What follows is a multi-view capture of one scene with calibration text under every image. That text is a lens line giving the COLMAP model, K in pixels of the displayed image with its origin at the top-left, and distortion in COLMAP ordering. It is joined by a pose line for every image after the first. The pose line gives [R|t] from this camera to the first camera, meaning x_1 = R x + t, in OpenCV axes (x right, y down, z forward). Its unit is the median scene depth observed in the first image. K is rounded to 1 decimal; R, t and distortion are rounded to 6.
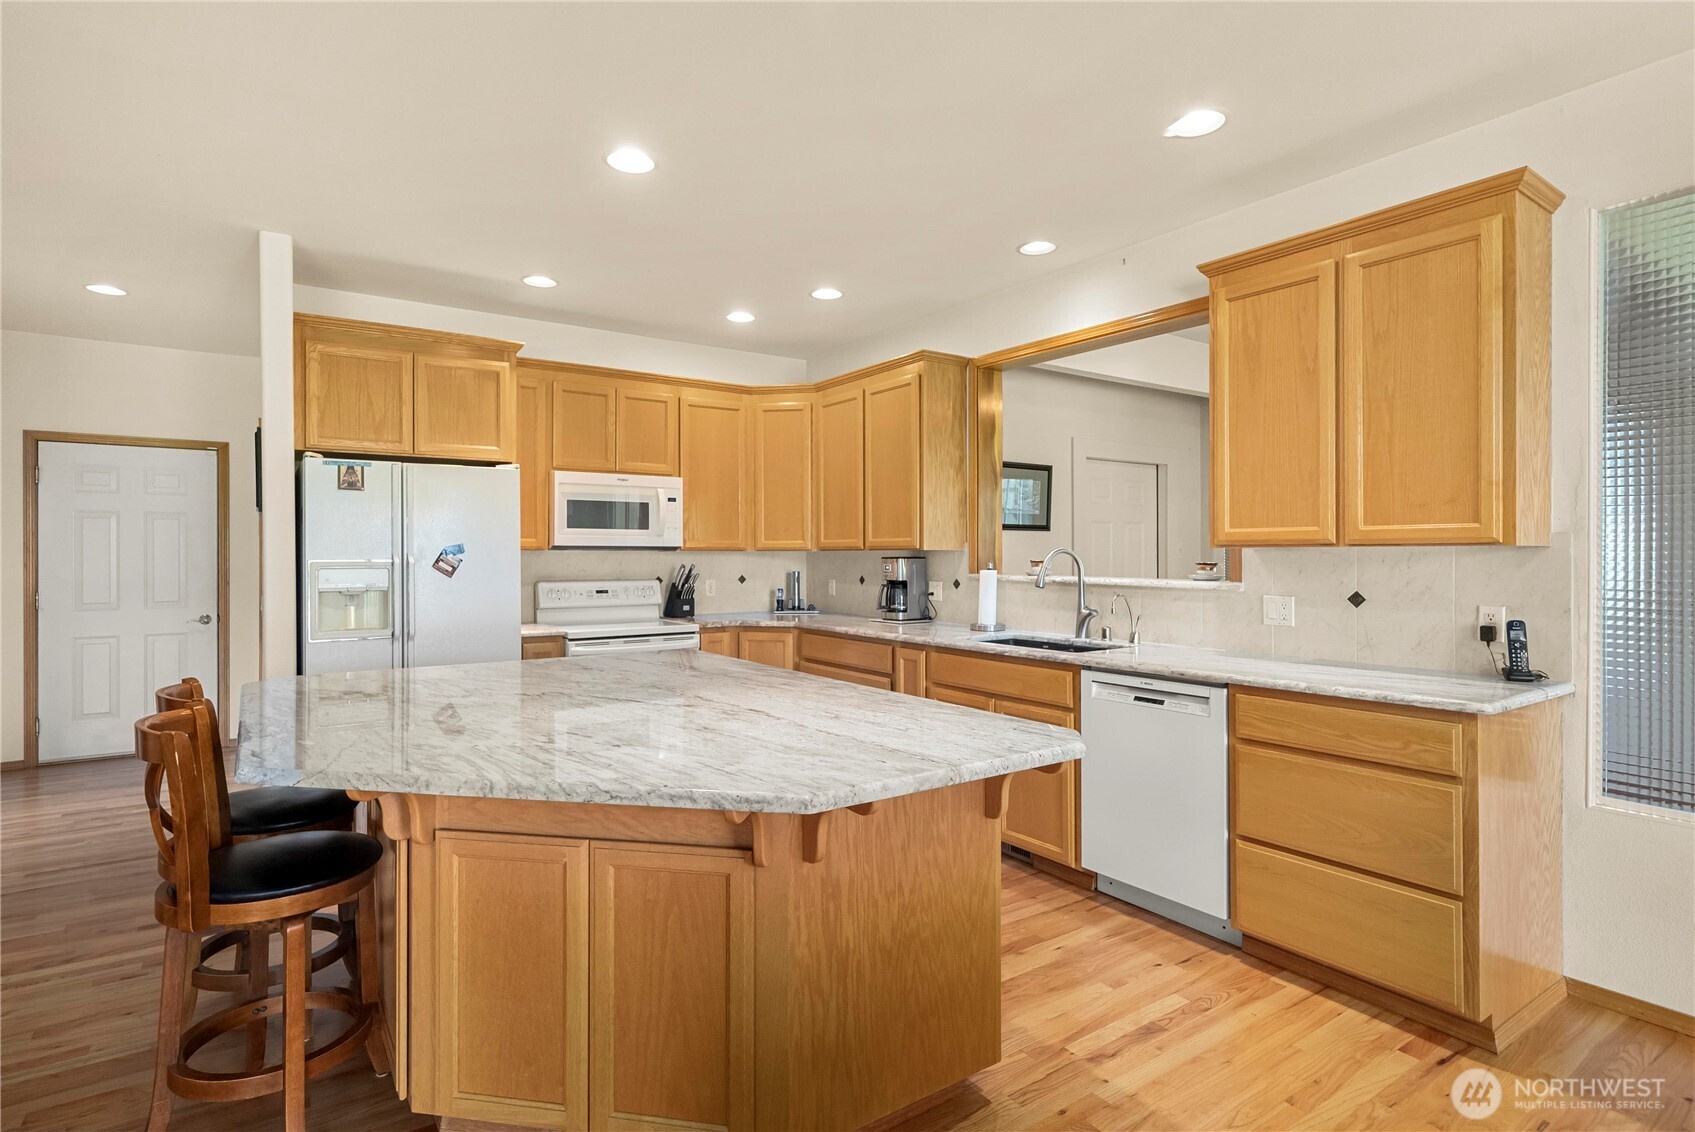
lens RADIAL K [[851.7, 0, 848.1], [0, 851.7, 555.7], [0, 0, 1]] dist [-0.000973, 0.000158]
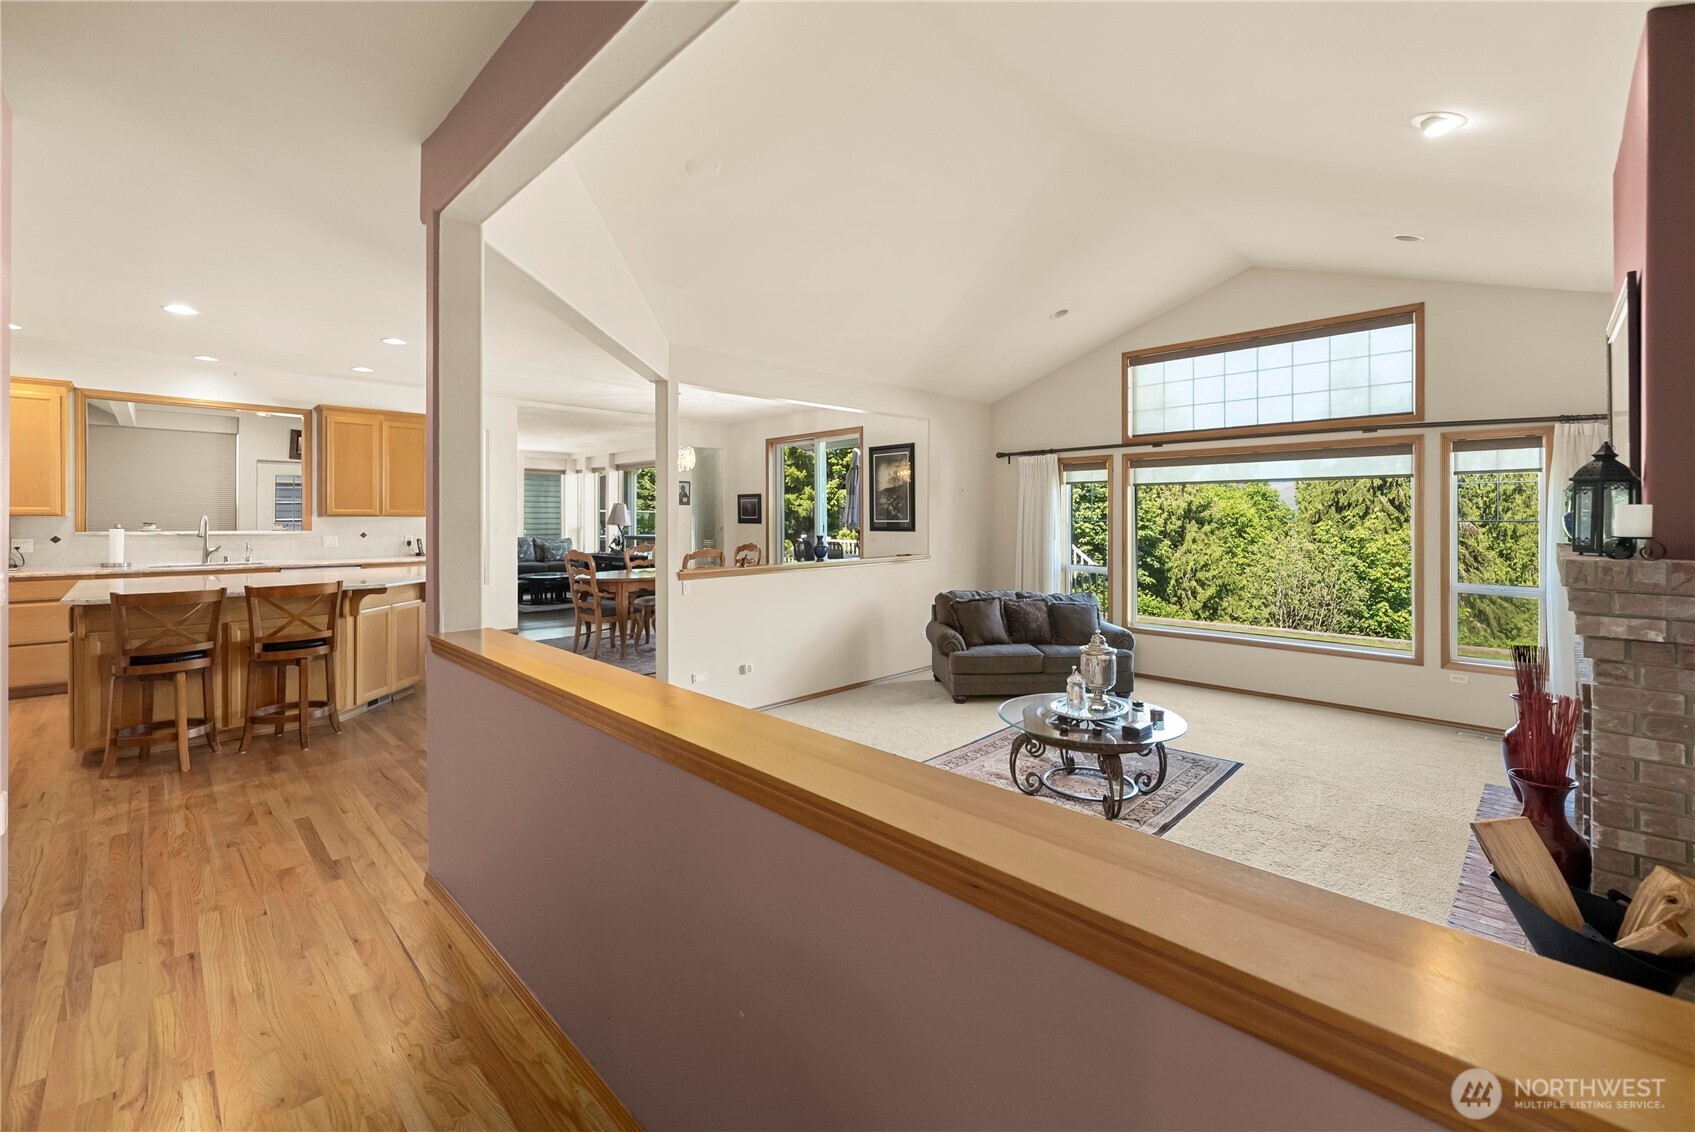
lens RADIAL K [[714.6, 0, 842.8], [0, 714.6, 519.3], [0, 0, 1]] dist [-0.001721, 0.000277]
pose [[-0.175248, -0.000927, 0.984524, -1.623614], [0.000036, 1.000000, 0.000948, -0.003042], [-0.984524, 0.000201, -0.175248, -0.127690]]
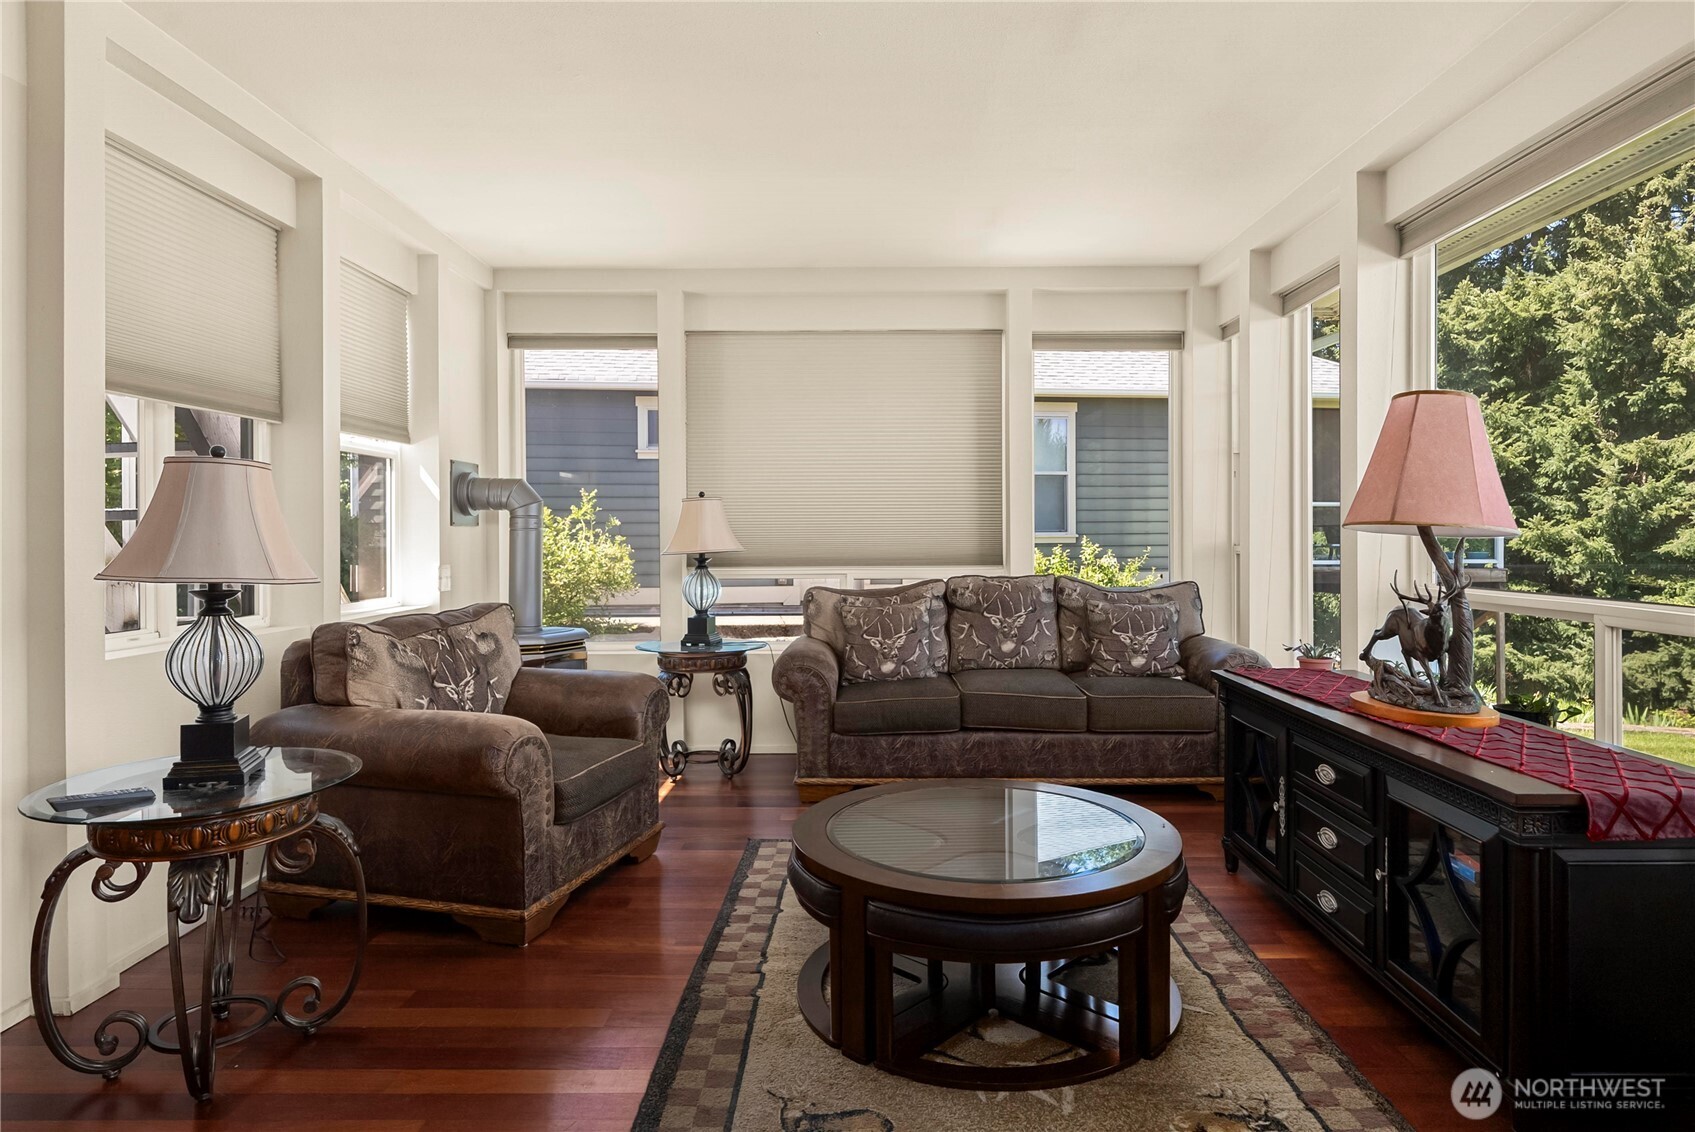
lens RADIAL K [[971.8, 0, 856.6], [0, 971.8, 536.8], [0, 0, 1]] dist [-0.002012, 0.000372]
pose [[0.566359, -0.007440, 0.824125, 0.933908], [0.003783, 0.999972, 0.006427, 0.026210], [-0.824150, -0.000522, 0.566372, 0.249195]]
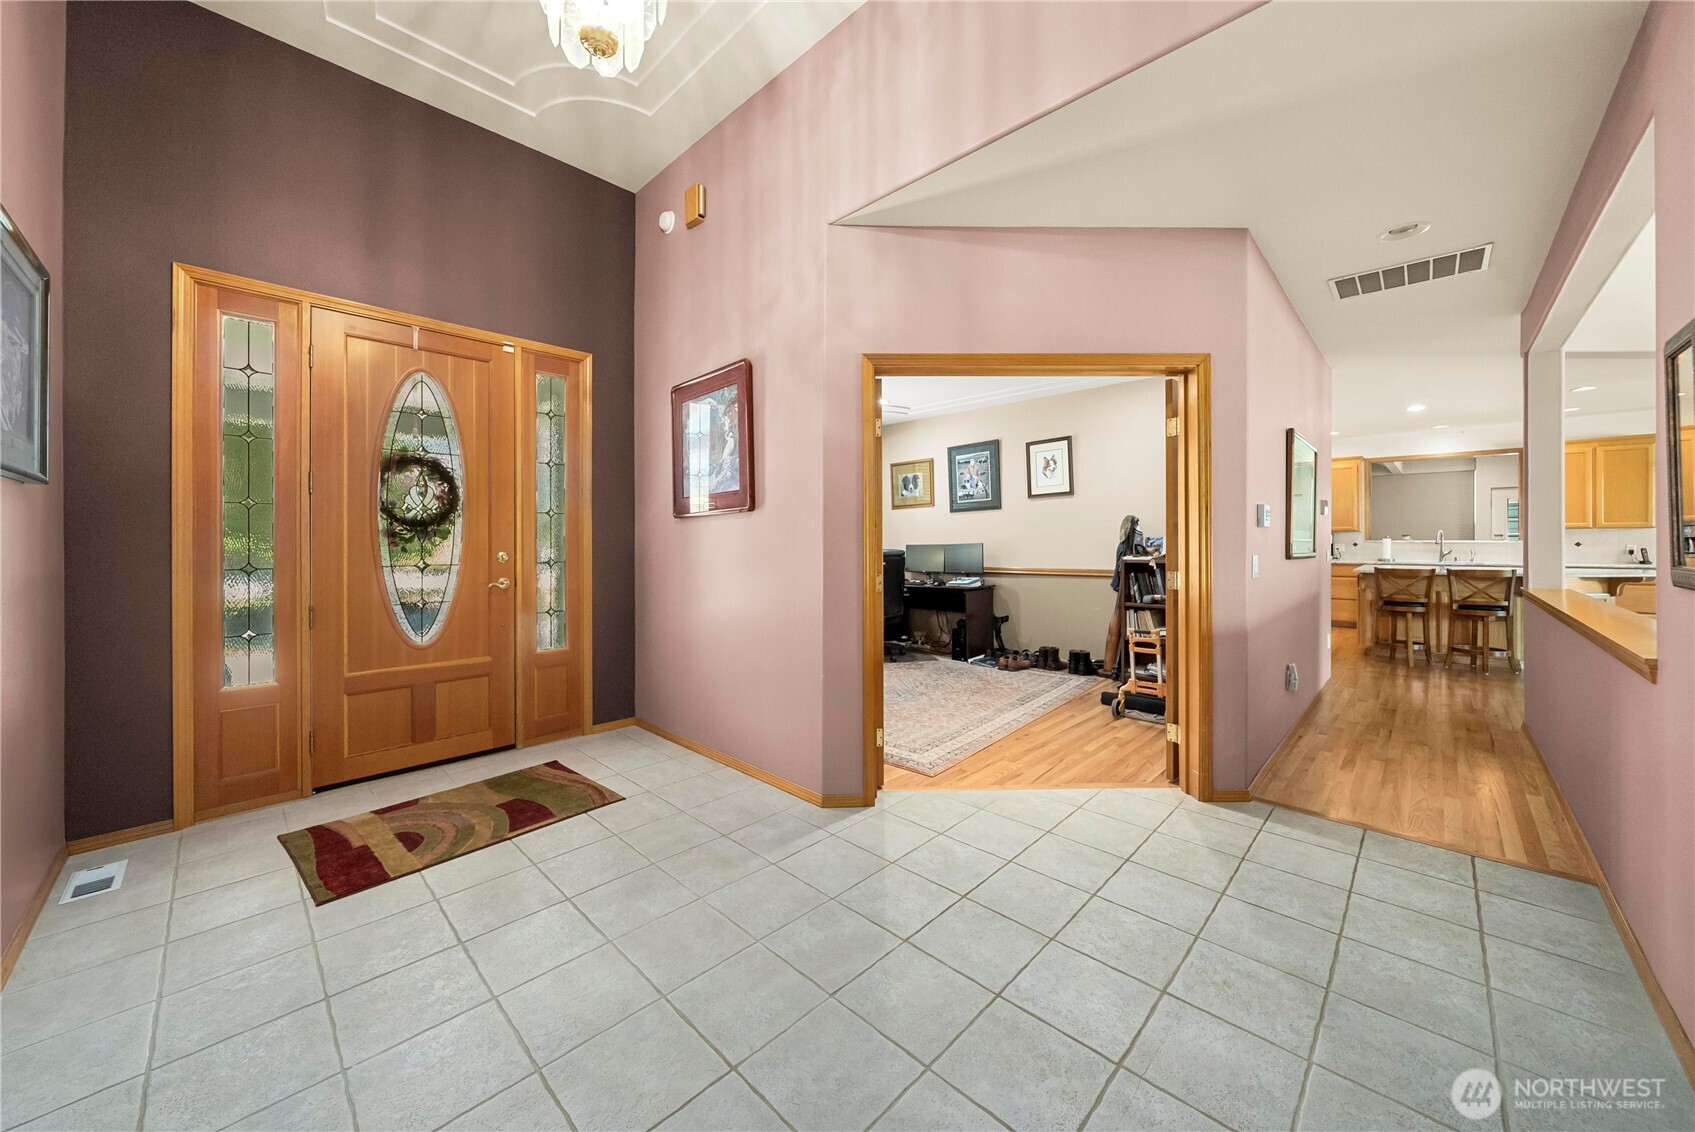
lens RADIAL K [[602.6, 0, 857.4], [0, 602.6, 544.2], [0, 0, 1]] dist [-0.001688, -0.000062]
pose [[0.978063, -0.005080, 0.208246, -2.187979], [0.004485, 0.999984, 0.003329, 0.023826], [-0.208260, -0.002322, 0.978071, -0.607484]]
